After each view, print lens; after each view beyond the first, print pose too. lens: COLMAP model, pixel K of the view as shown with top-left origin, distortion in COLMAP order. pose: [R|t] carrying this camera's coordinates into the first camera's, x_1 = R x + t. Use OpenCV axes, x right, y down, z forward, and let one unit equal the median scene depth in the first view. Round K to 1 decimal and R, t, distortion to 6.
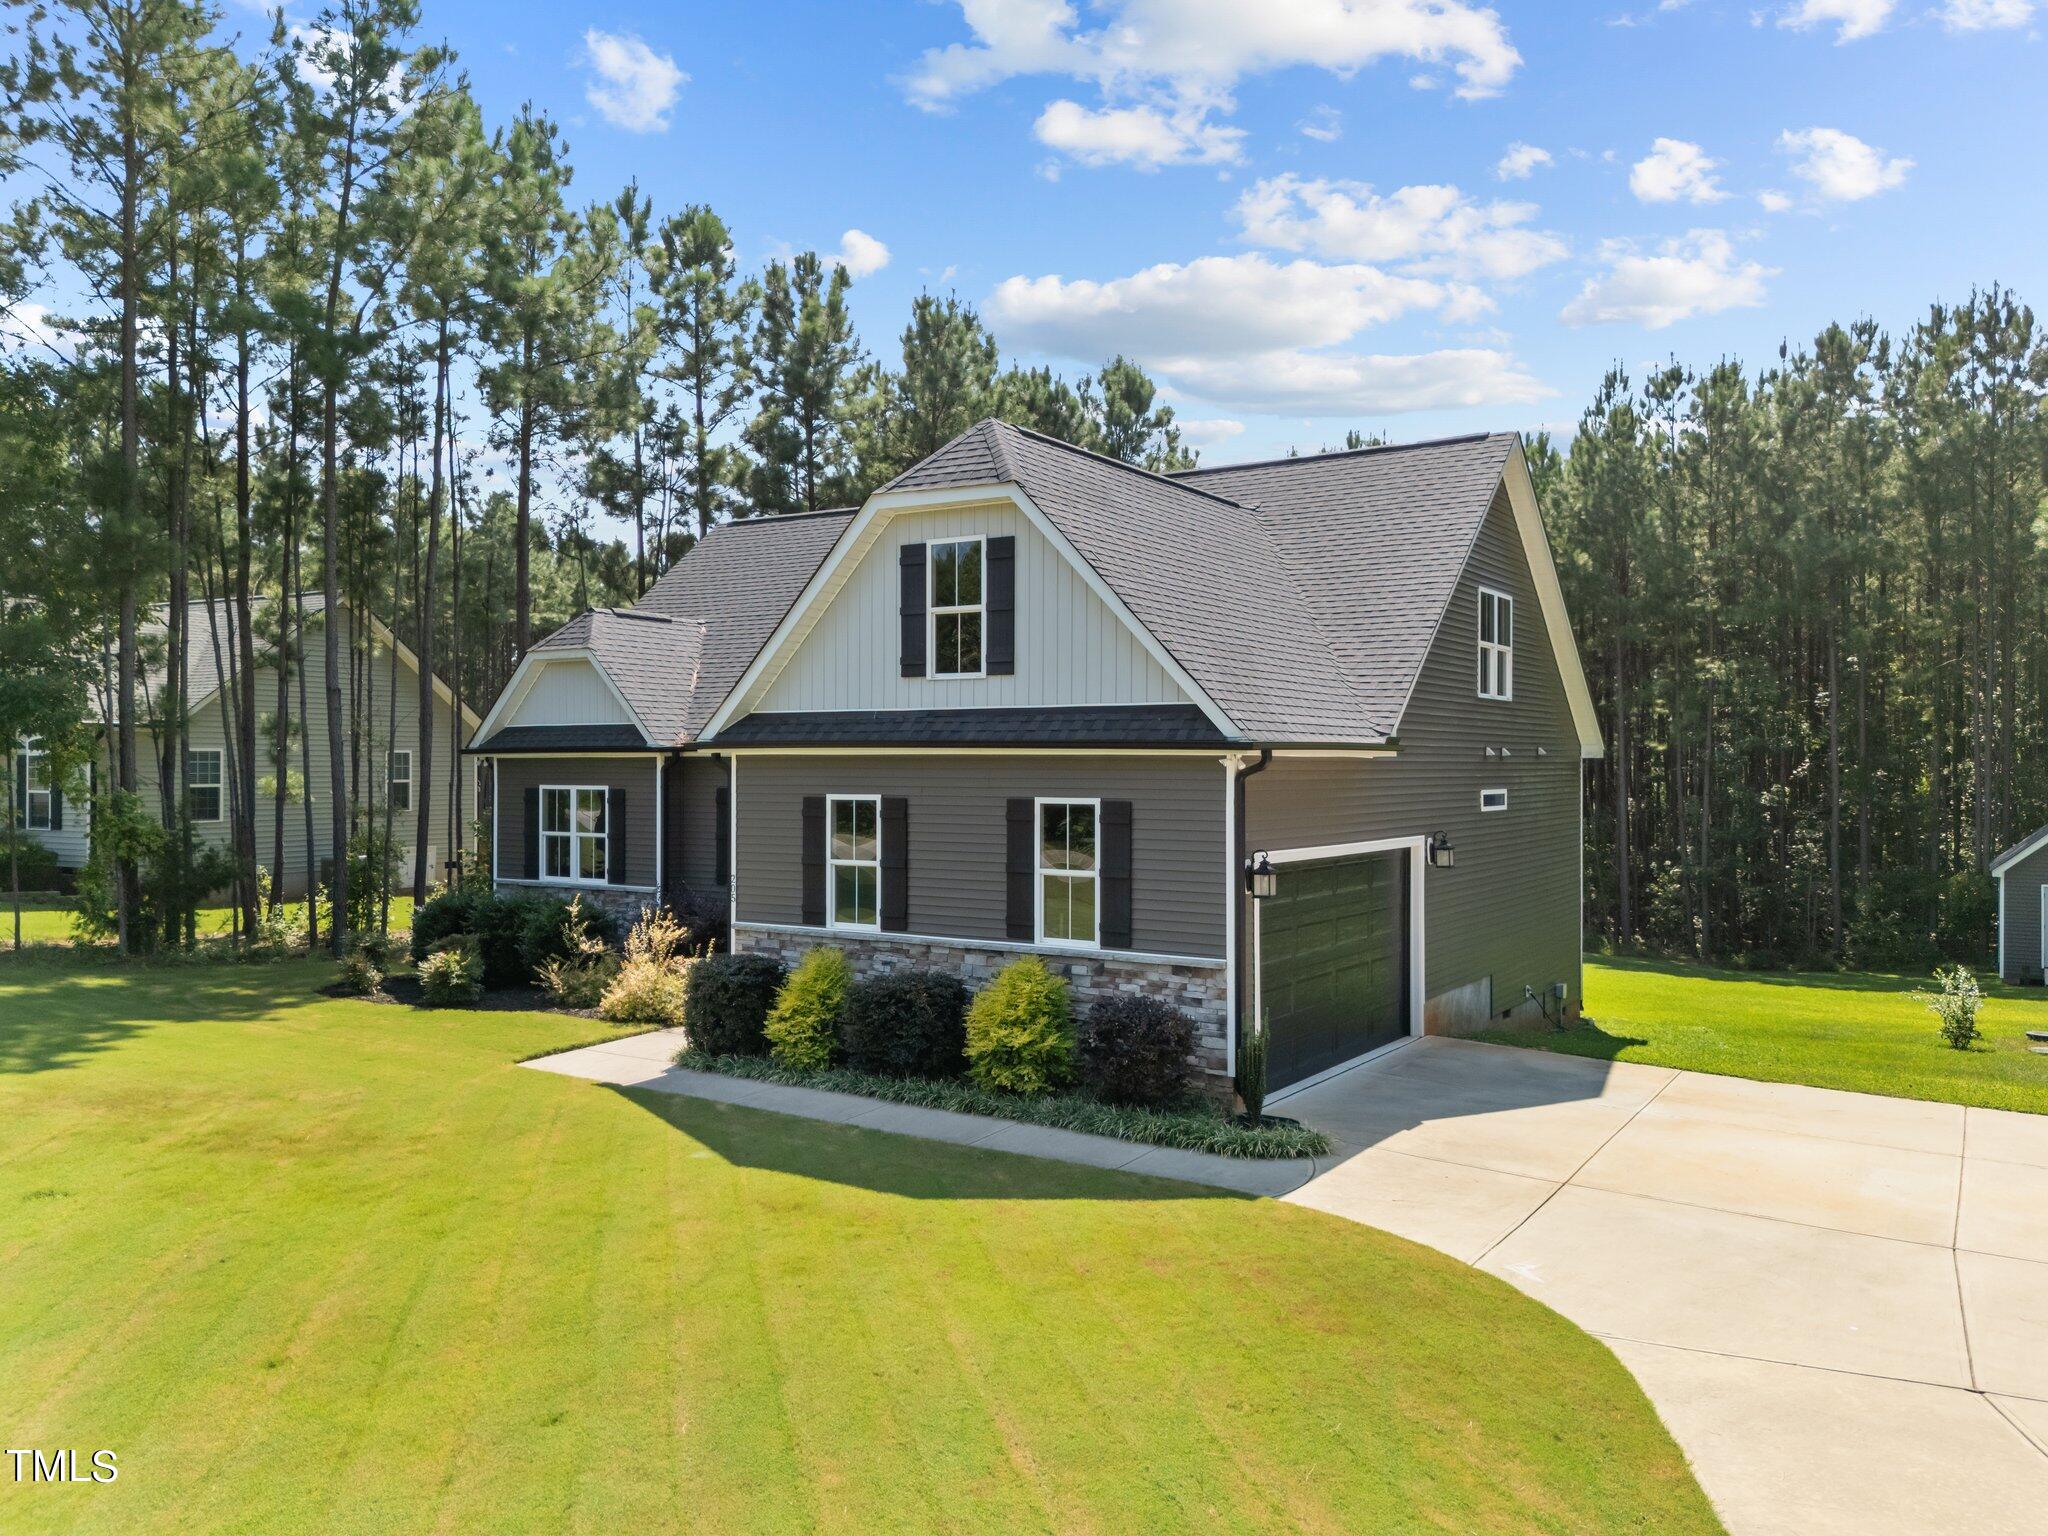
lens RADIAL K [[1515.7, 0, 1024.0], [0, 1515.7, 768.0], [0, 0, 1]] dist [0.082929, -0.105546]
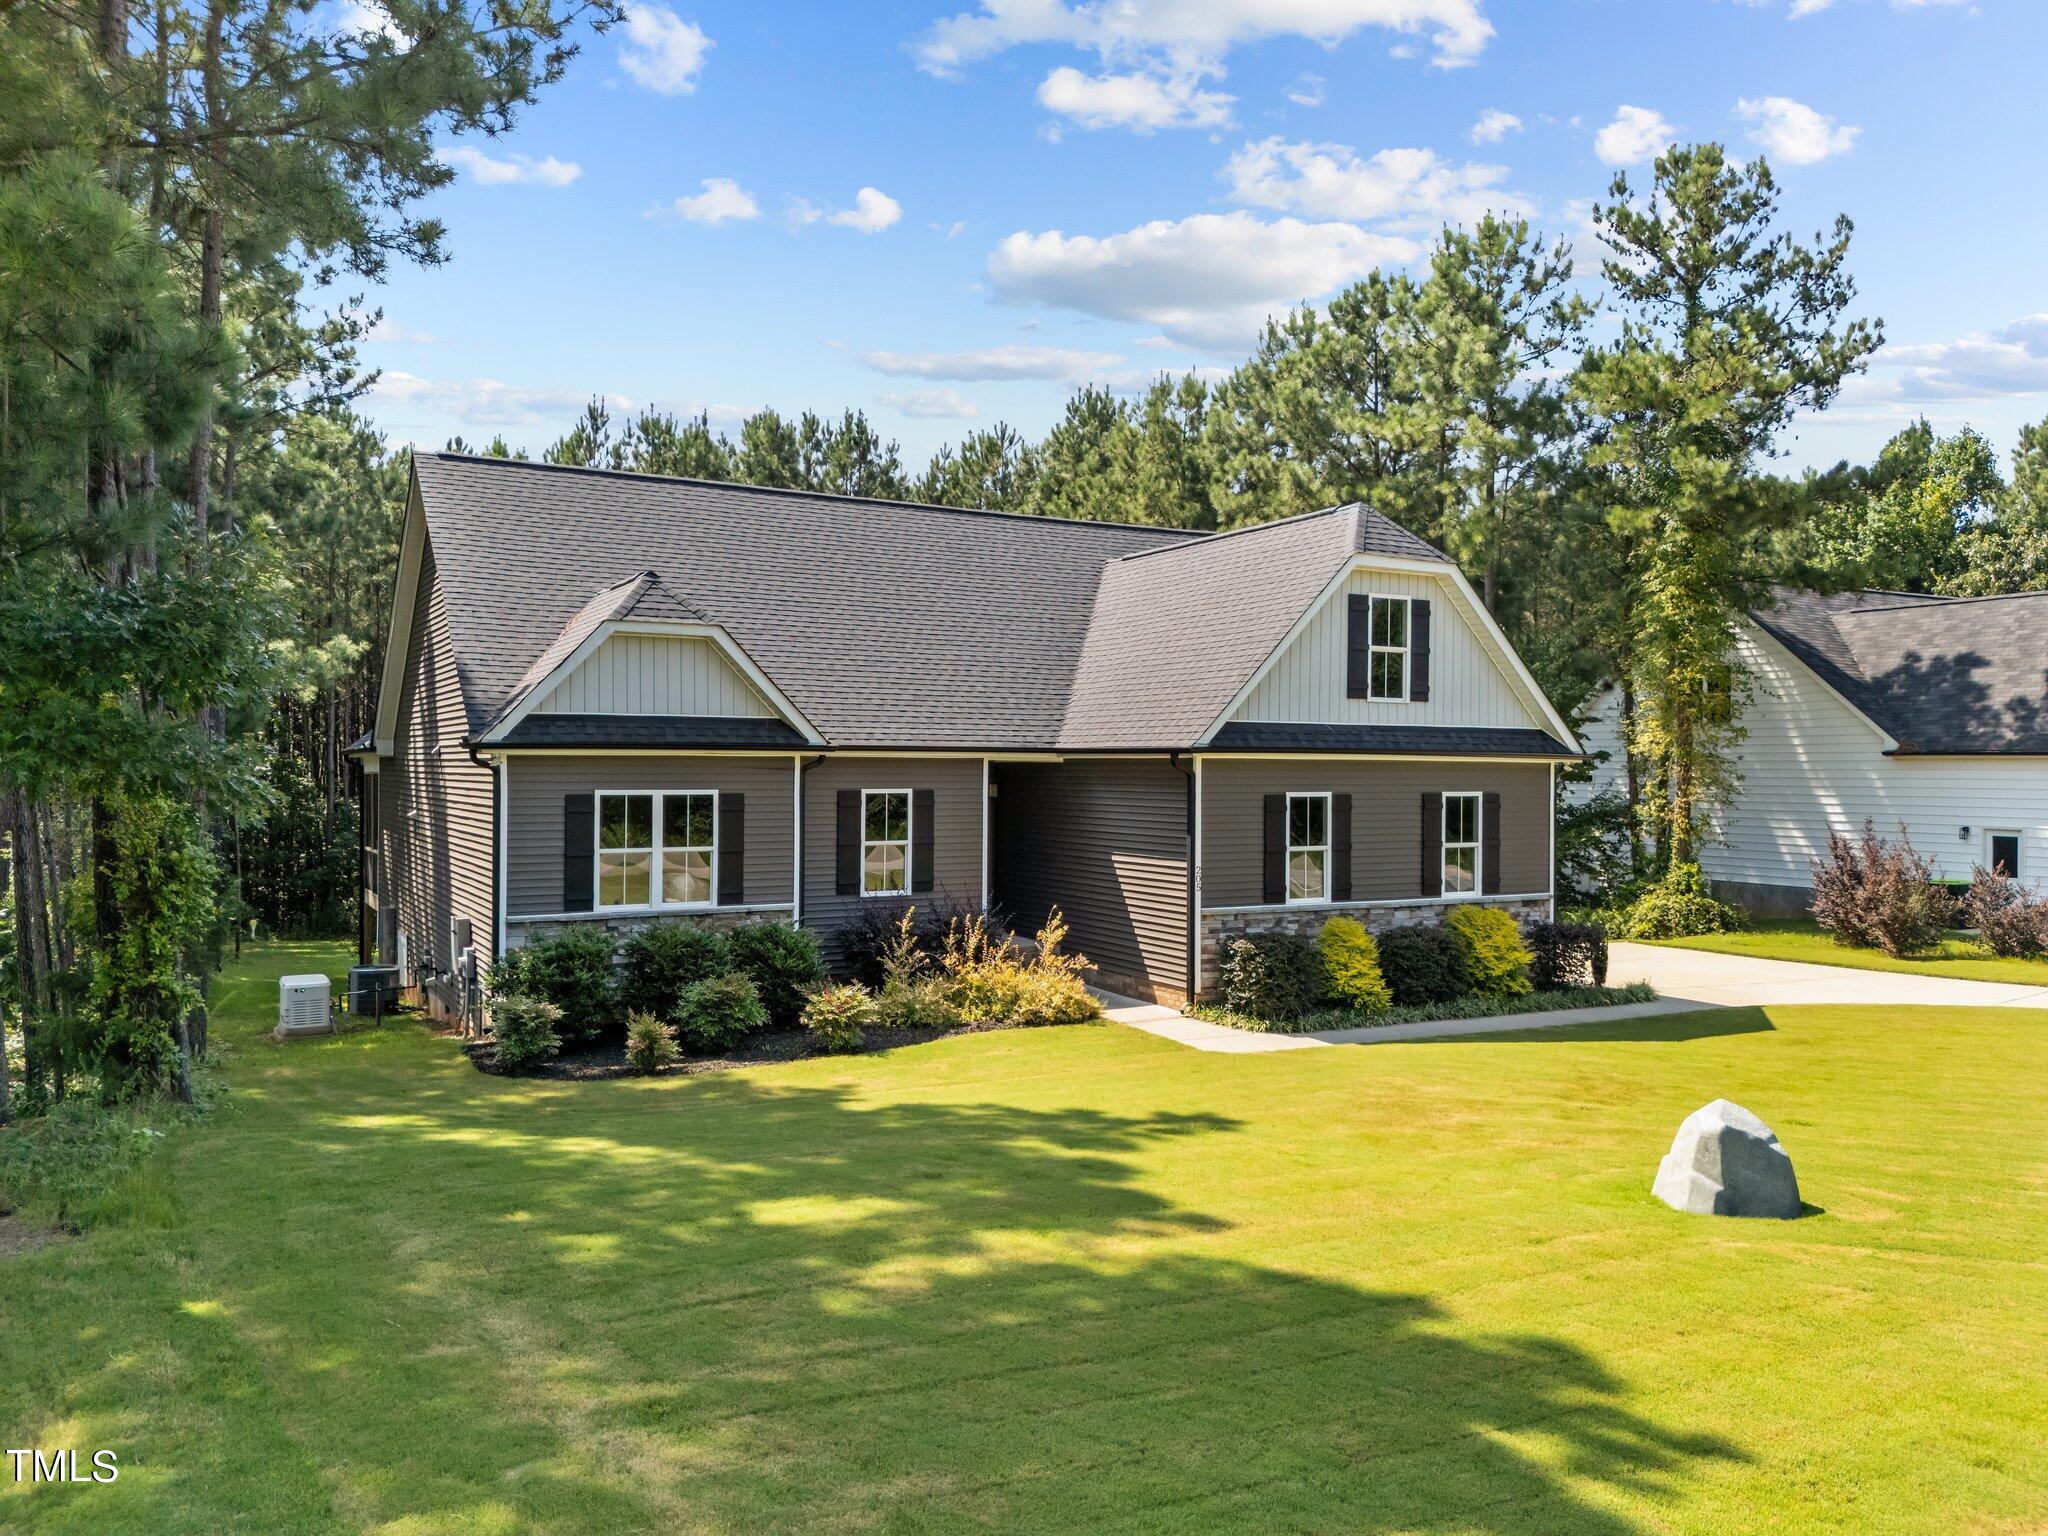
lens RADIAL K [[1515.7, 0, 1024.0], [0, 1515.7, 768.0], [0, 0, 1]] dist [0.082929, -0.105546]
pose [[0.471066, 0.001152, 0.882097, -1.214005], [-0.002562, 0.999997, 0.000062, -0.001149], [-0.882094, -0.002289, 0.471068, 0.589460]]
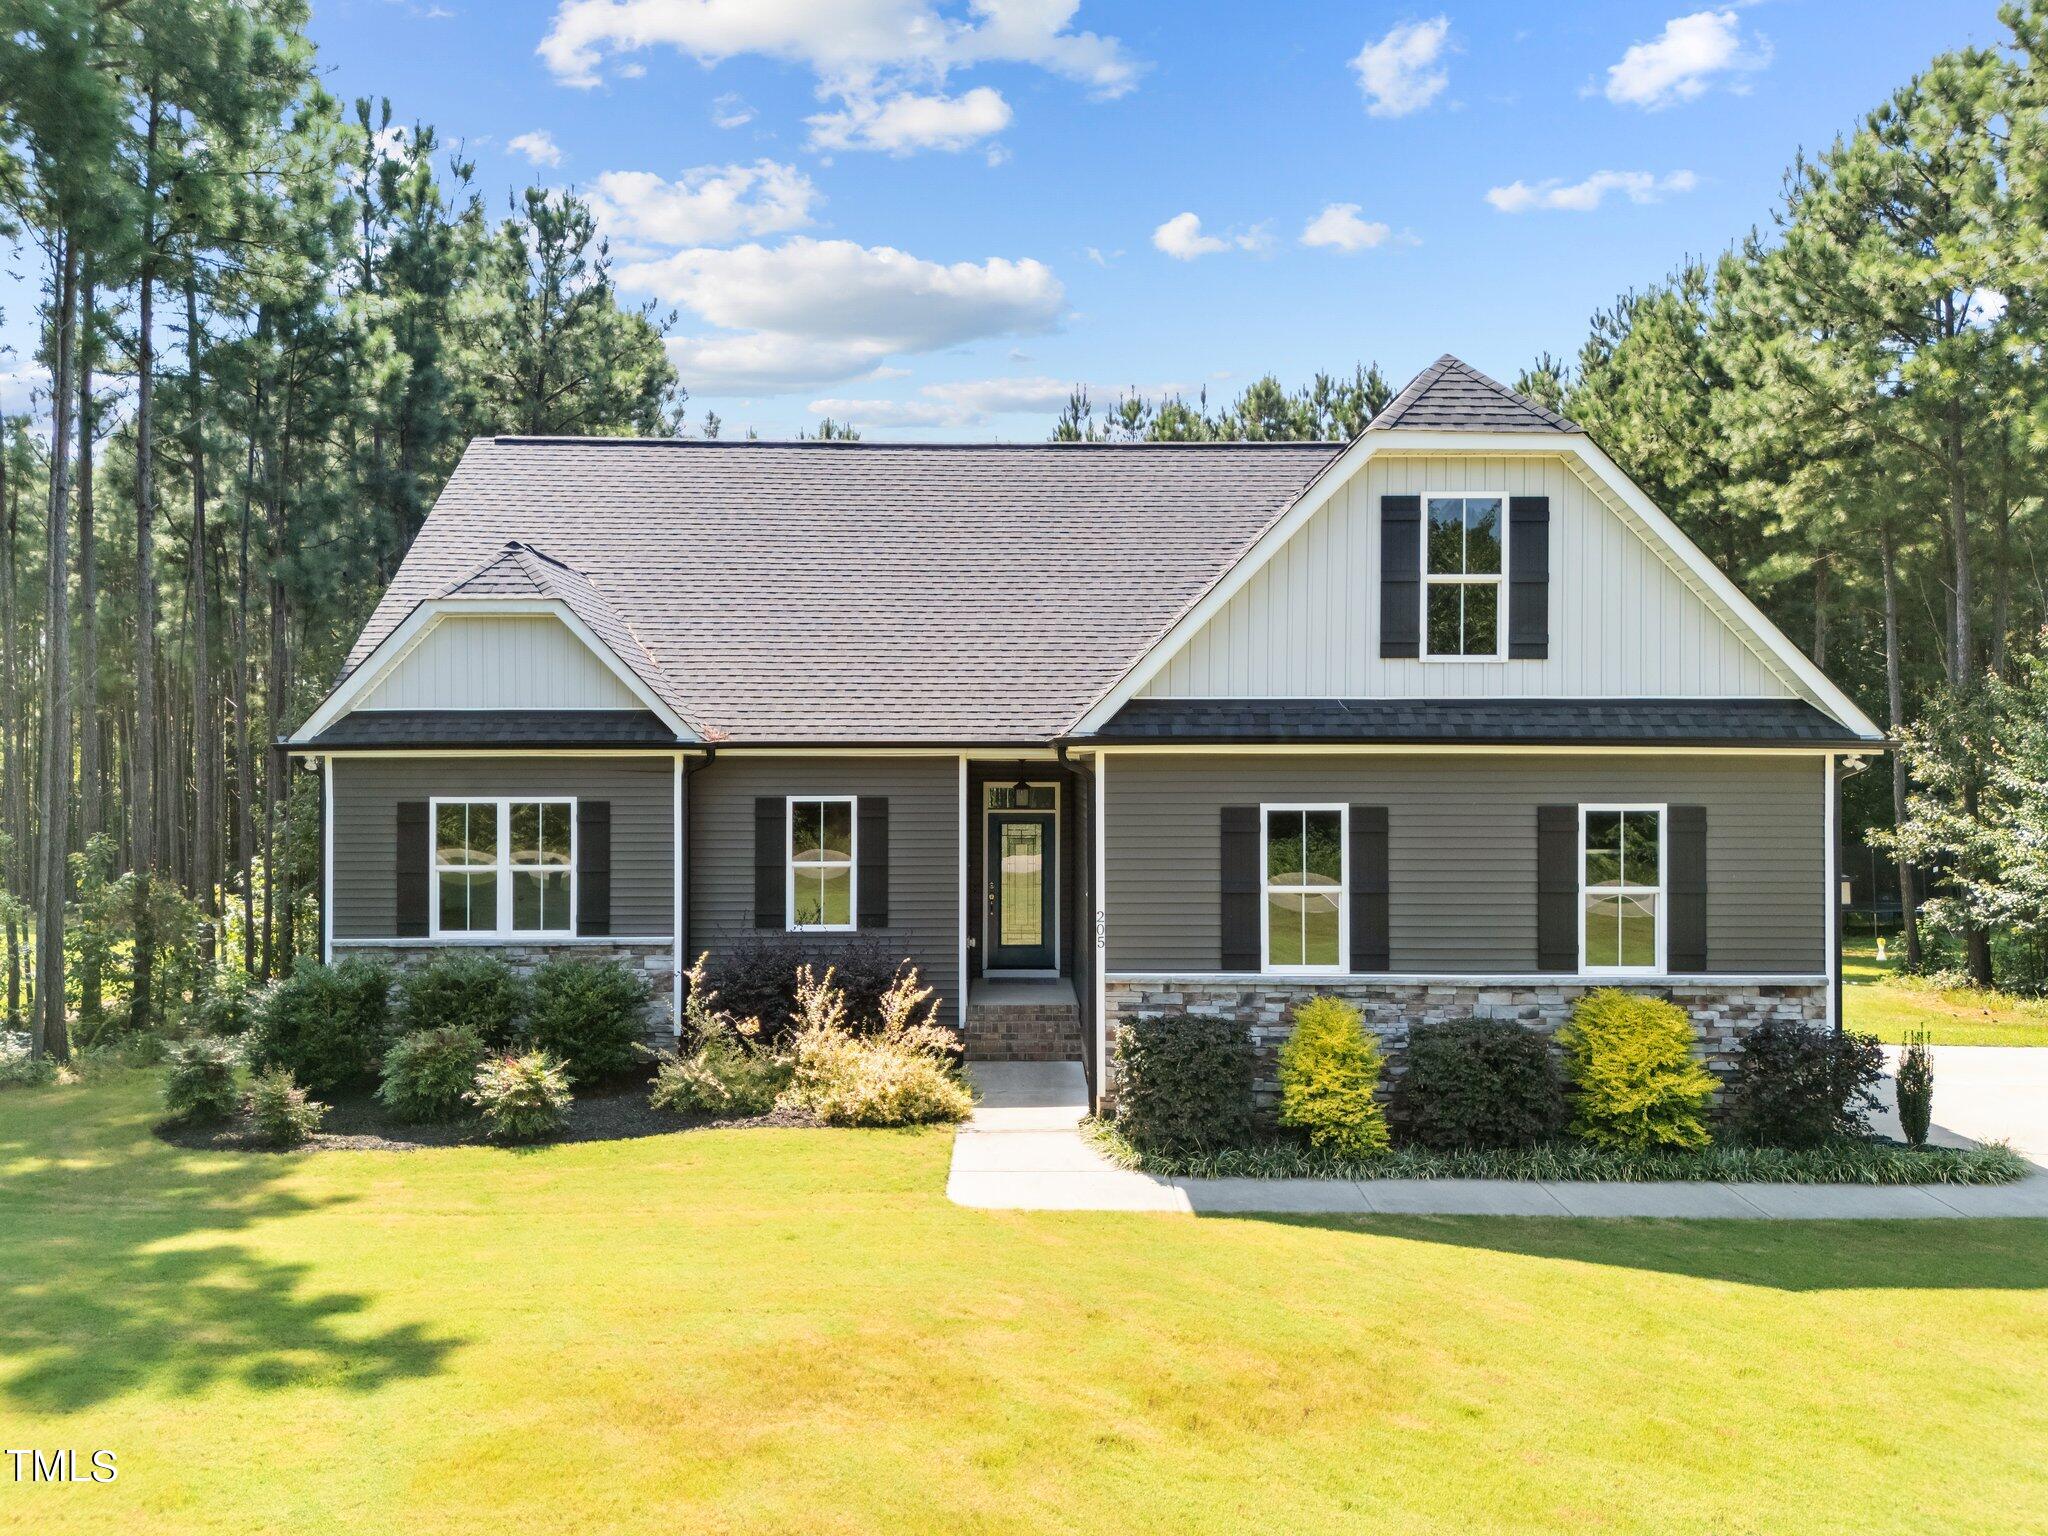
lens RADIAL K [[1515.7, 0, 1024.0], [0, 1515.7, 768.0], [0, 0, 1]] dist [0.082929, -0.105546]
pose [[0.834326, -0.002432, 0.551267, -0.633817], [0.003139, 0.999995, -0.000339, -0.001183], [-0.551263, 0.002014, 0.834329, 0.389574]]
